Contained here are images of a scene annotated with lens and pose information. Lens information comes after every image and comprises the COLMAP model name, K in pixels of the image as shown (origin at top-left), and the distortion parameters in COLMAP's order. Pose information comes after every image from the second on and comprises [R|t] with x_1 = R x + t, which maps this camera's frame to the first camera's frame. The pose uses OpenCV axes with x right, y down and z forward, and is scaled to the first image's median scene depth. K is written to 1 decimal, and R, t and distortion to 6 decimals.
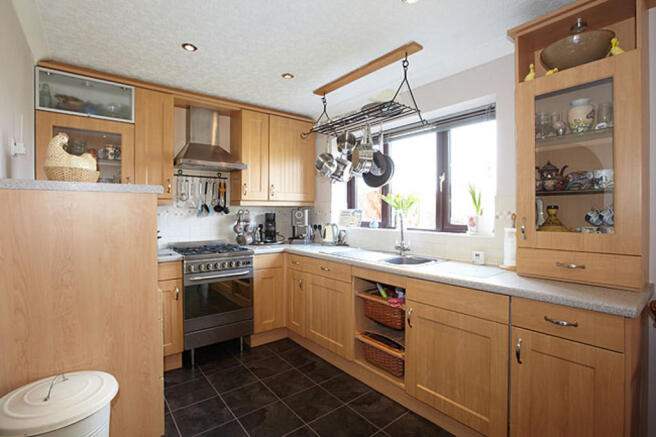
lens RADIAL K [[317.1, 0, 325.6], [0, 317.1, 216.1], [0, 0, 1]] dist [-0.018230, 0.001359]
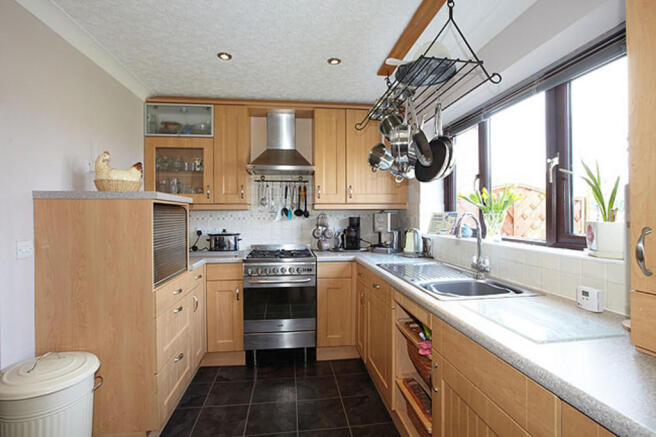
lens RADIAL K [[317.1, 0, 325.6], [0, 317.1, 216.1], [0, 0, 1]] dist [-0.018230, 0.001359]
pose [[0.854865, -0.001550, -0.518849, 0.280288], [-0.003814, 0.999950, -0.009272, -0.003844], [0.518837, 0.009905, 0.854816, 0.215211]]
